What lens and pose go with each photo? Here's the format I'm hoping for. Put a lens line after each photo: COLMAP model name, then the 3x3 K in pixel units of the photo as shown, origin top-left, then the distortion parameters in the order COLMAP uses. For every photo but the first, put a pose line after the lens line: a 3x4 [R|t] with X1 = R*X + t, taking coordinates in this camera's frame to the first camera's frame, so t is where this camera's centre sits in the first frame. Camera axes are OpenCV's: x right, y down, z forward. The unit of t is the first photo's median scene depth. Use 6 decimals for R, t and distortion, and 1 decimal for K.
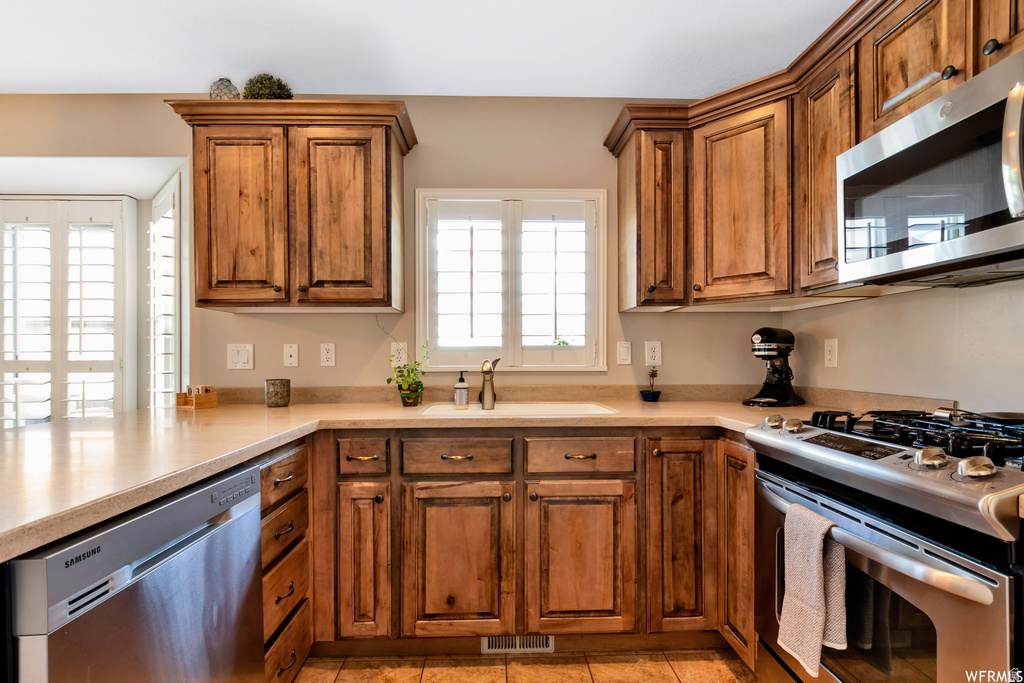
lens RADIAL K [[482.9, 0, 500.1], [0, 482.9, 361.1], [0, 0, 1]] dist [-0.003868, -0.001730]
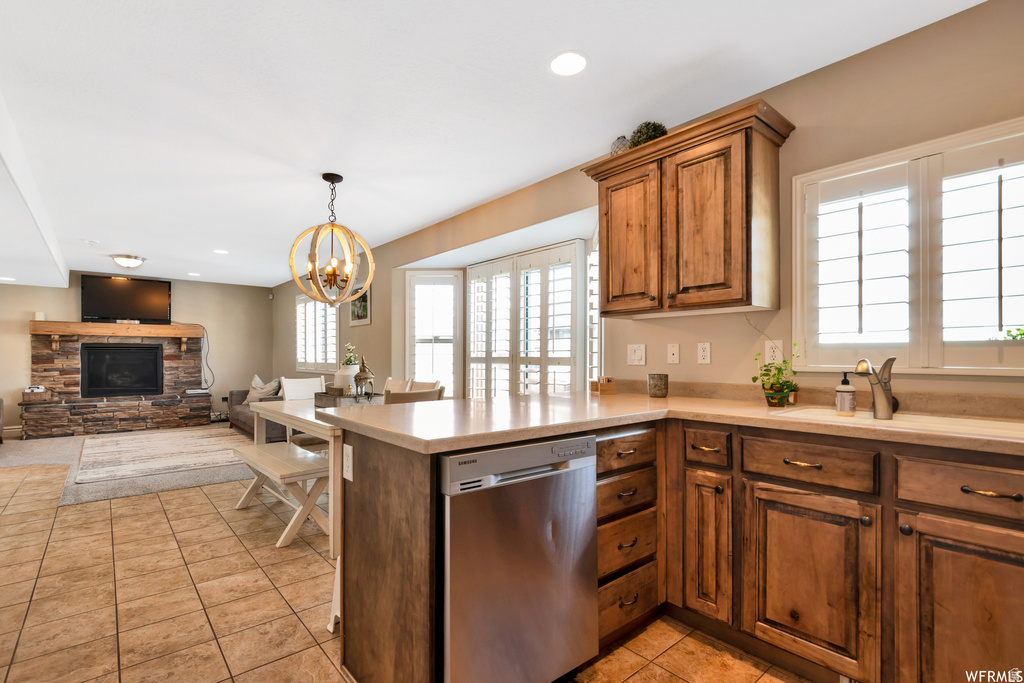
lens RADIAL K [[482.9, 0, 512.6], [0, 482.9, 355.2], [0, 0, 1]] dist [-0.003868, -0.001730]
pose [[0.620637, 0.002503, -0.784094, 0.261513], [-0.007639, 0.999967, -0.002855, -0.002556], [0.784061, 0.007762, 0.620635, -0.013219]]
